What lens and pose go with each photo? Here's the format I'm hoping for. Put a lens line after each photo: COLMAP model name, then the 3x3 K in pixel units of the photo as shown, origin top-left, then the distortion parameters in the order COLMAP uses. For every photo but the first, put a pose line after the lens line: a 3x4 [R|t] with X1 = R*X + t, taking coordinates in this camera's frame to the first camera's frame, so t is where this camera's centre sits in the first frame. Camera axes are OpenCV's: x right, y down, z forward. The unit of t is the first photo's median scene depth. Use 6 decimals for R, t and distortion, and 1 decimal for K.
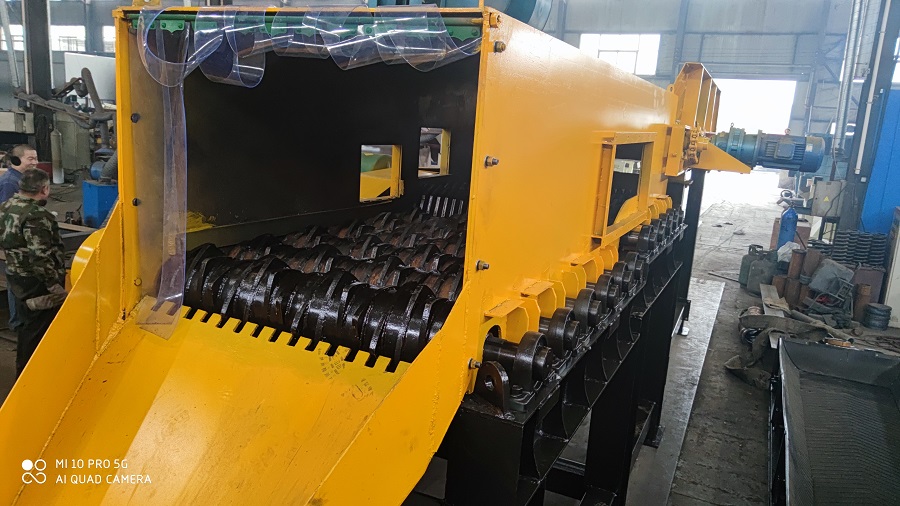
lens RADIAL K [[658.6, 0, 450.6], [0, 658.6, 248.7], [0, 0, 1]] dist [0.063316, -0.032744]
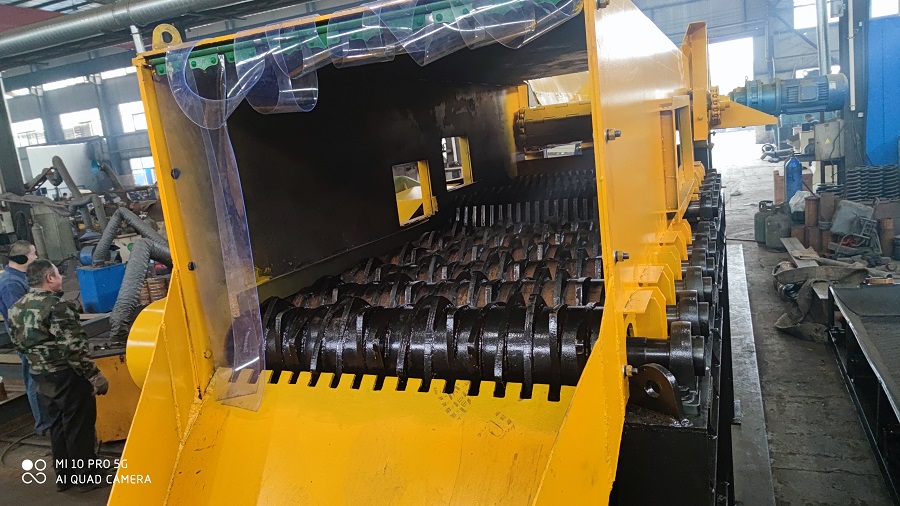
lens RADIAL K [[658.6, 0, 448.4], [0, 658.6, 249.3], [0, 0, 1]] dist [0.063316, -0.032744]
pose [[0.981299, -0.191870, 0.015437, -0.114221], [0.192210, 0.981041, -0.024798, -0.003164], [-0.010386, 0.027302, 0.999573, 0.083679]]
